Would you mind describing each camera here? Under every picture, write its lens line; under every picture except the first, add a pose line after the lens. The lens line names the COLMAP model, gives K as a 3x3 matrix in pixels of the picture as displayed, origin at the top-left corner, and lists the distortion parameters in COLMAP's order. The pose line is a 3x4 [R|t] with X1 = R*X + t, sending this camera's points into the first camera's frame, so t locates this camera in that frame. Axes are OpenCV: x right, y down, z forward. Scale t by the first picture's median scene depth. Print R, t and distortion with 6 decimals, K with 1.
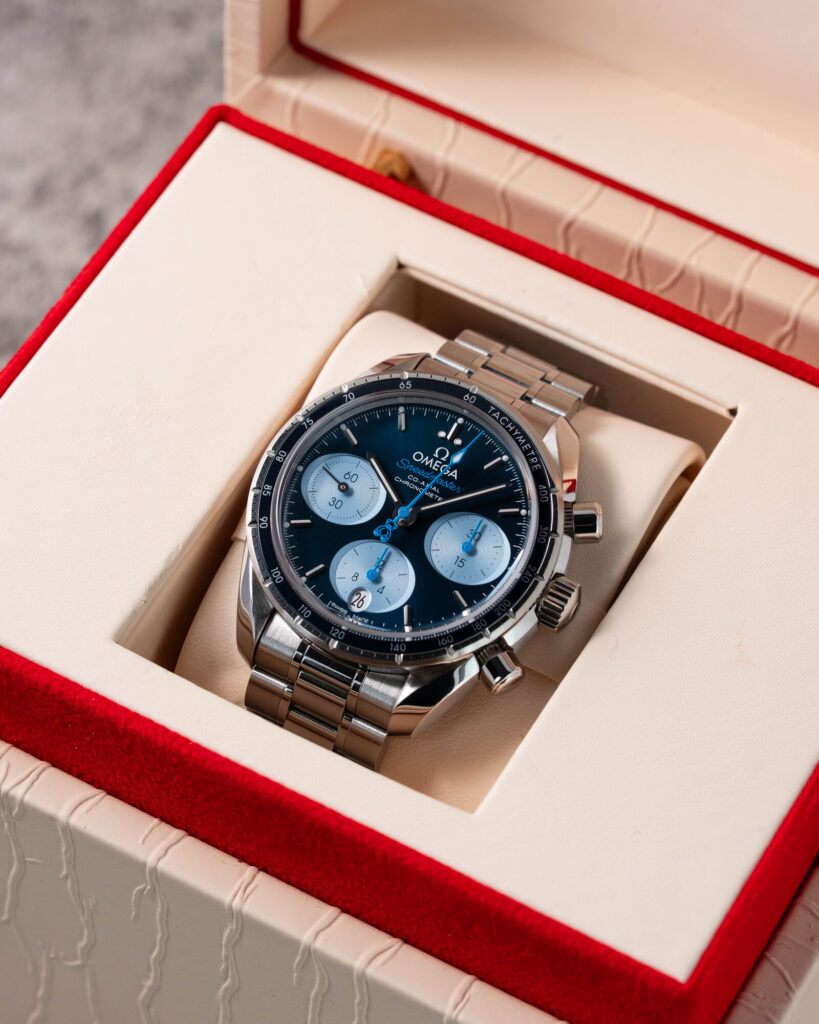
lens RADIAL K [[4007.2, 0, 409.5], [0, 4007.2, 512.0], [0, 0, 1]] dist [-0.165810, 1.122696]
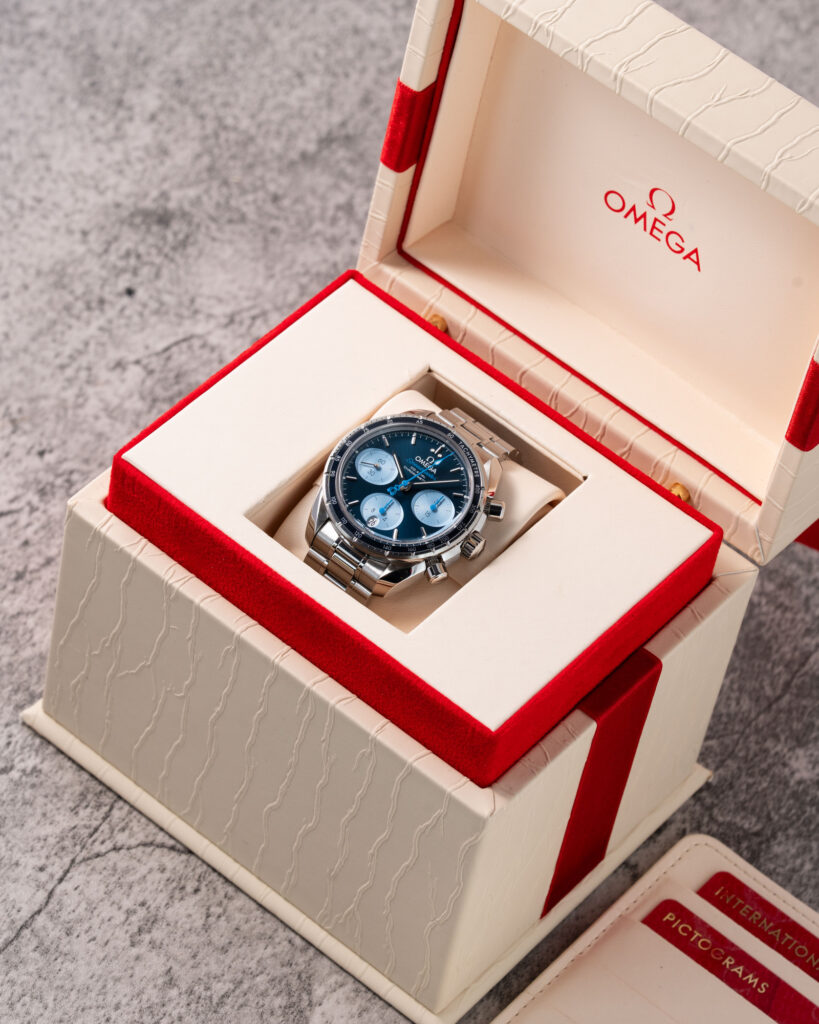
lens RADIAL K [[4007.2, 0, 409.5], [0, 4007.2, 512.0], [0, 0, 1]] dist [-0.165810, 1.122696]
pose [[0.977020, 0.212653, -0.014491, 0.031650], [-0.213042, 0.972159, -0.097570, 0.200865], [-0.006661, 0.098415, 0.995123, -0.920283]]
